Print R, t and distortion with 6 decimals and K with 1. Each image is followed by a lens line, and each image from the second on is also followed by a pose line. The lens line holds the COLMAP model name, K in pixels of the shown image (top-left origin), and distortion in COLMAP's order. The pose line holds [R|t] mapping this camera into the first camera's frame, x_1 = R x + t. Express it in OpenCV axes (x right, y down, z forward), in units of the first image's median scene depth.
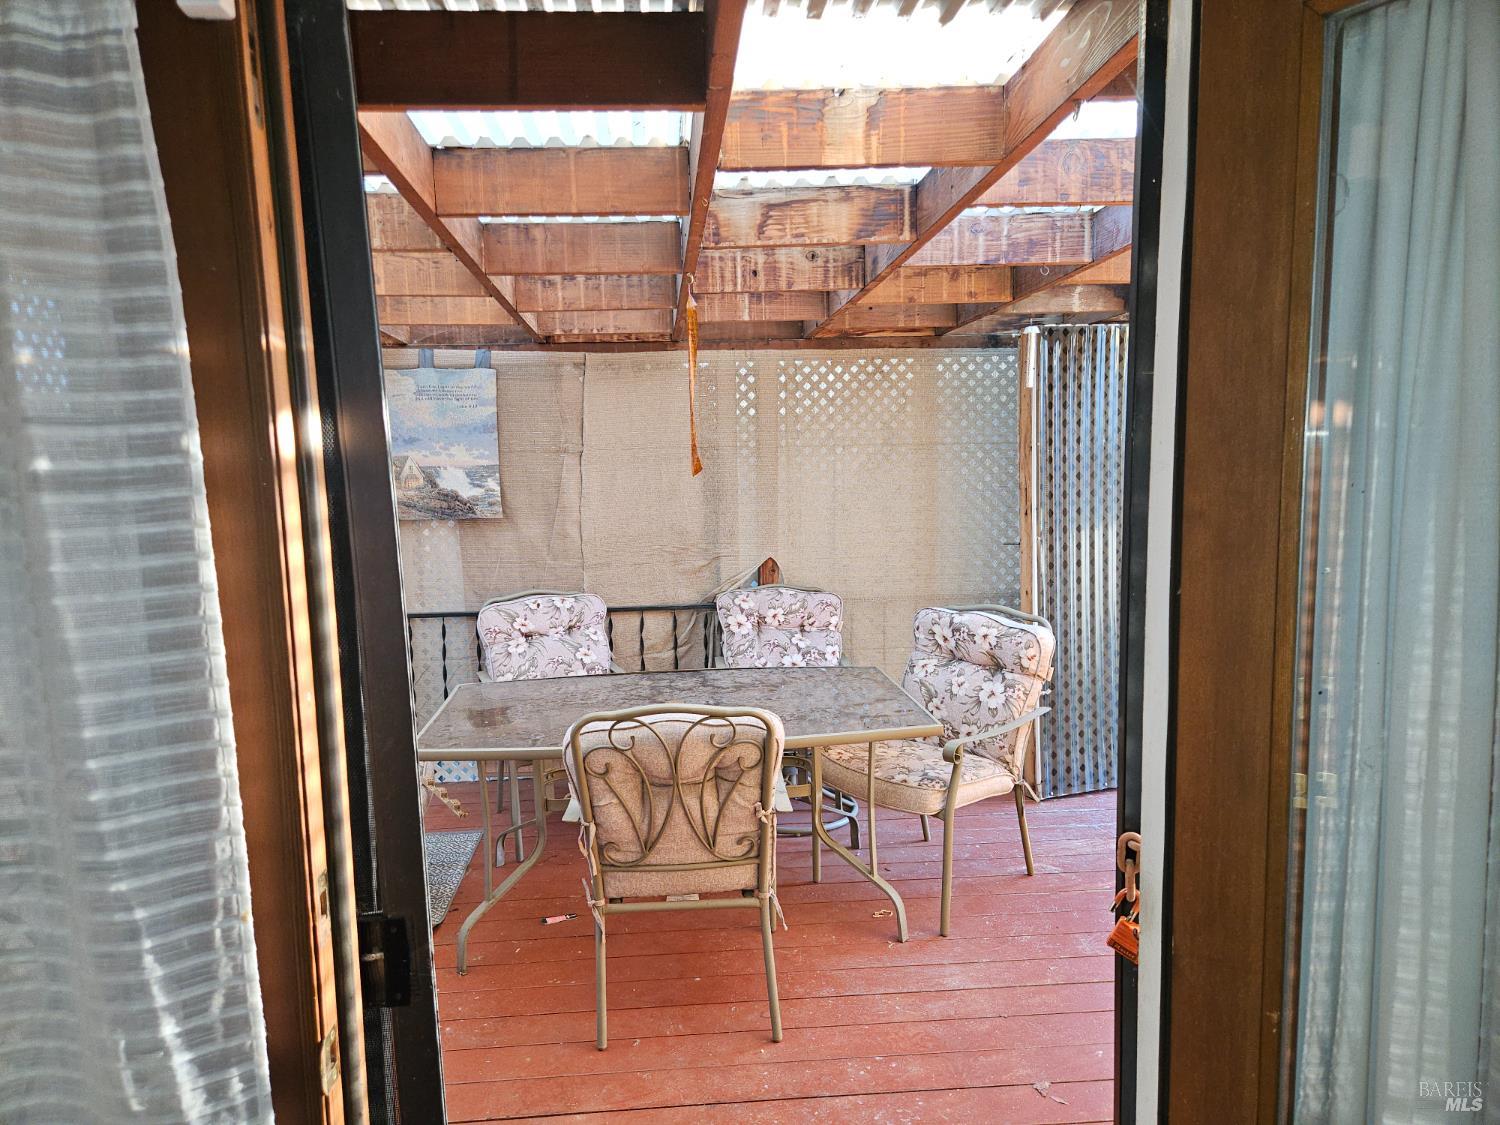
lens RADIAL K [[1019.8, 0, 722.0], [0, 1019.8, 595.9], [0, 0, 1]] dist [0.041718, -0.021593]
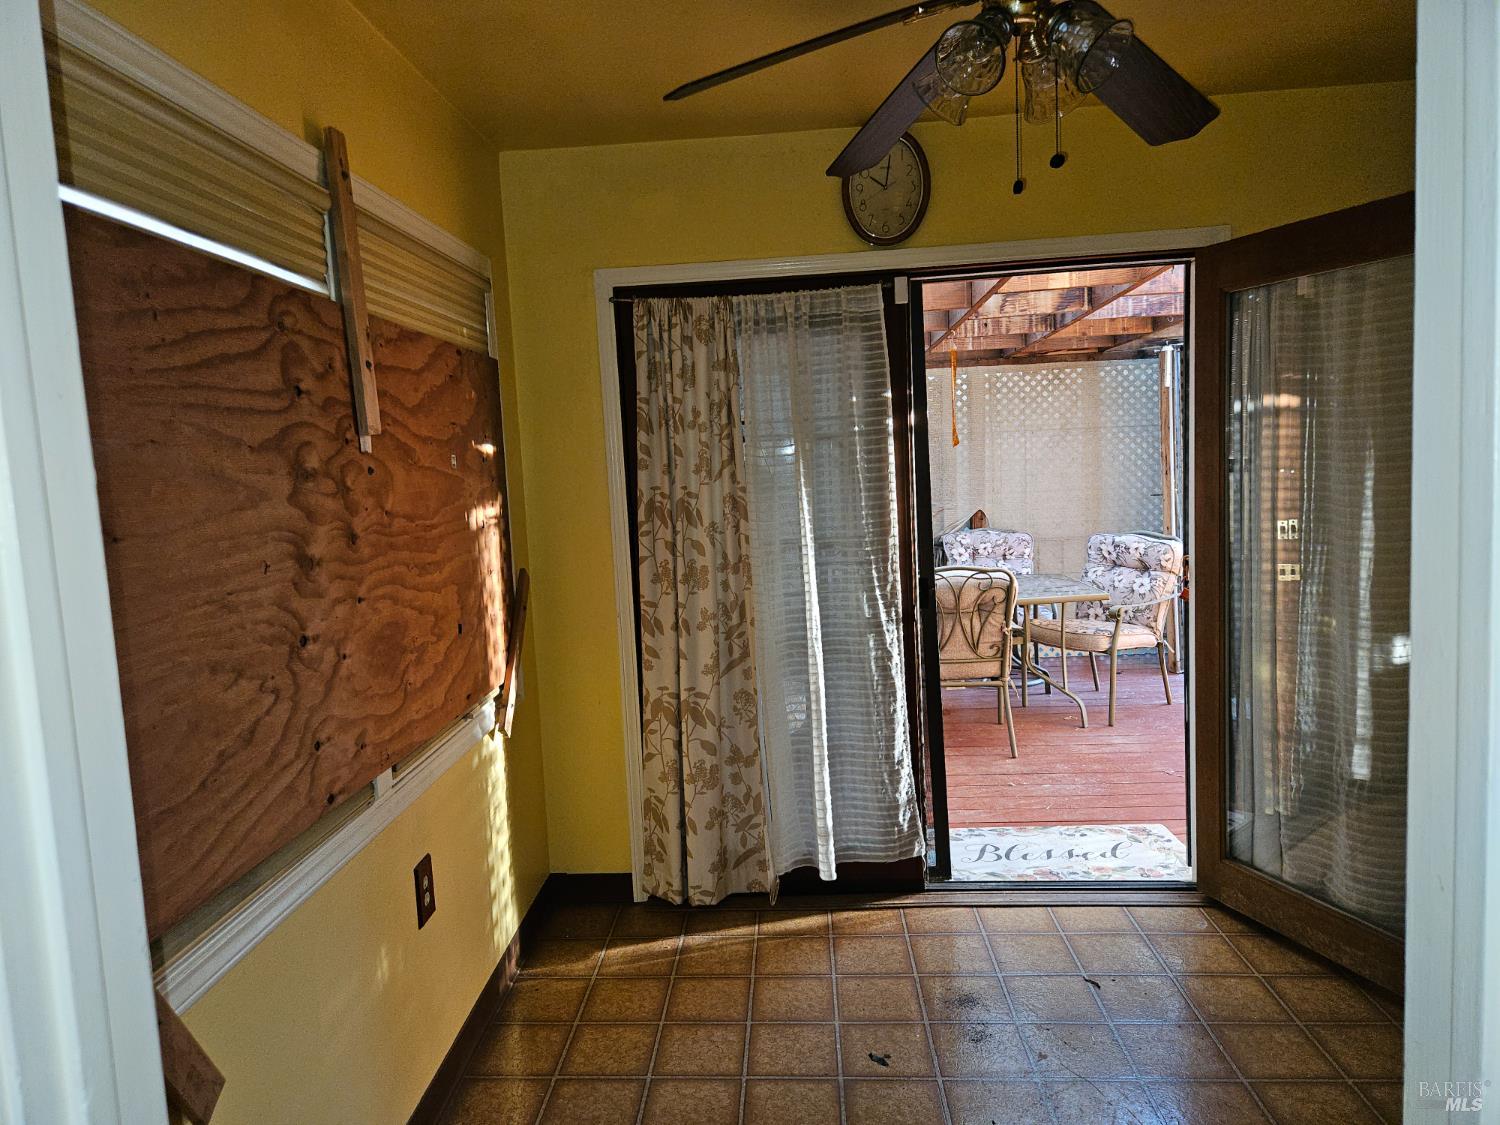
lens RADIAL K [[1019.8, 0, 712.3], [0, 1019.8, 574.9], [0, 0, 1]] dist [0.041718, -0.021593]
pose [[0.989218, -0.006721, -0.146295, -0.123526], [0.003409, 0.999733, -0.022876, 0.092322], [0.146410, 0.022130, 0.988976, -0.515313]]
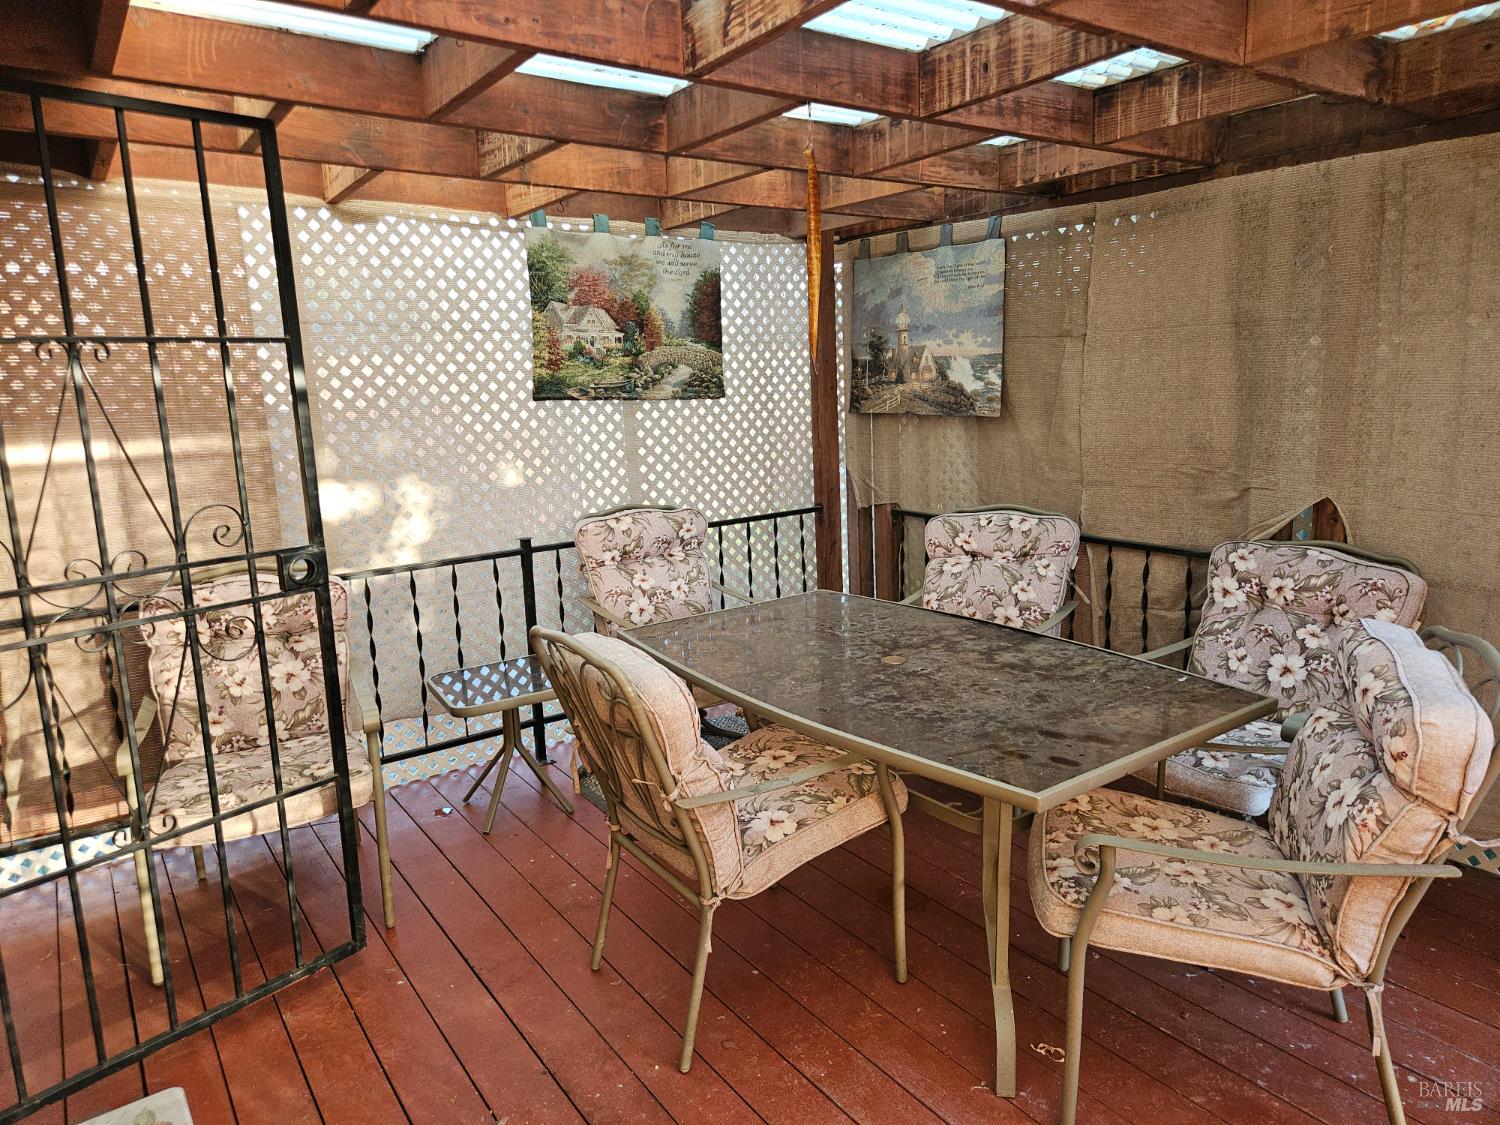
lens RADIAL K [[1019.8, 0, 737.3], [0, 1019.8, 572.5], [0, 0, 1]] dist [0.041718, -0.021593]
pose [[0.489717, 0.176048, -0.853923, 0.446512], [-0.099071, 0.984295, 0.146110, -0.052721], [0.866234, 0.013047, 0.499467, 0.393587]]
